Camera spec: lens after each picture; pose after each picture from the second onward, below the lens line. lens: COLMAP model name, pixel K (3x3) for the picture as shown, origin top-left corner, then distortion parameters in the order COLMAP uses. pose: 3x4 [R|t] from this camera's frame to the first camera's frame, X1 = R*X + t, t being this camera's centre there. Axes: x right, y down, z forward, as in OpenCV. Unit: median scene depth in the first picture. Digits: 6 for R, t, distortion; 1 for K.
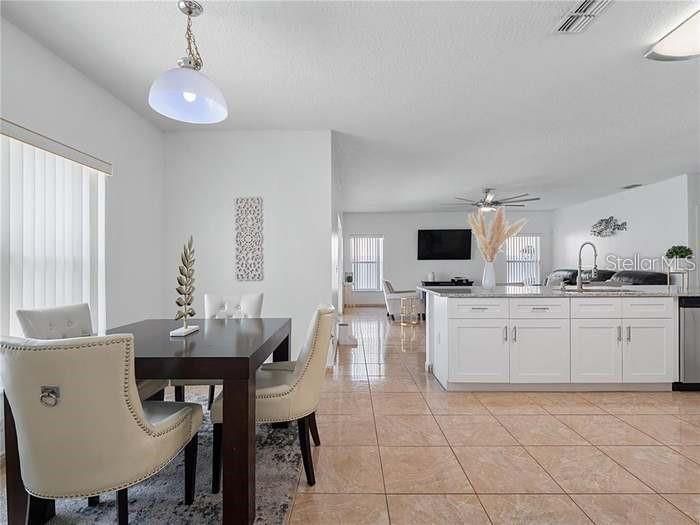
lens RADIAL K [[341.4, 0, 350.2], [0, 341.4, 263.8], [0, 0, 1]] dist [0.002862, 0.000321]
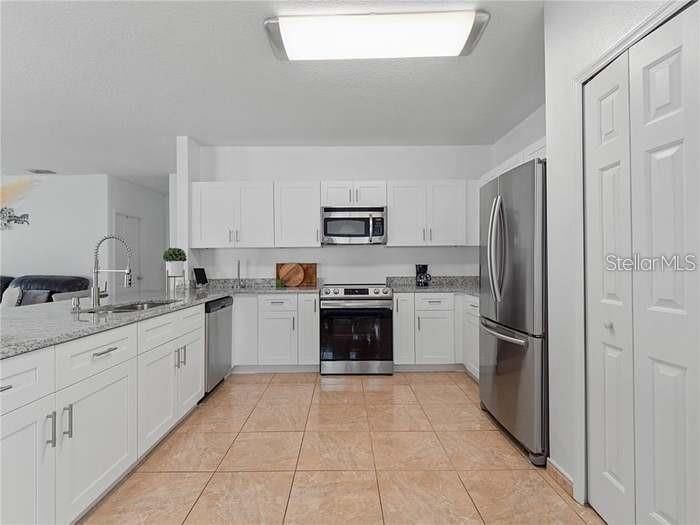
lens RADIAL K [[341.4, 0, 349.5], [0, 341.4, 264.1], [0, 0, 1]] dist [0.002862, 0.000321]
pose [[-0.008935, 0.009816, 0.999912, 0.008480], [-0.002226, 0.999949, -0.009836, -0.000465], [-0.999958, -0.002314, -0.008912, 0.317650]]
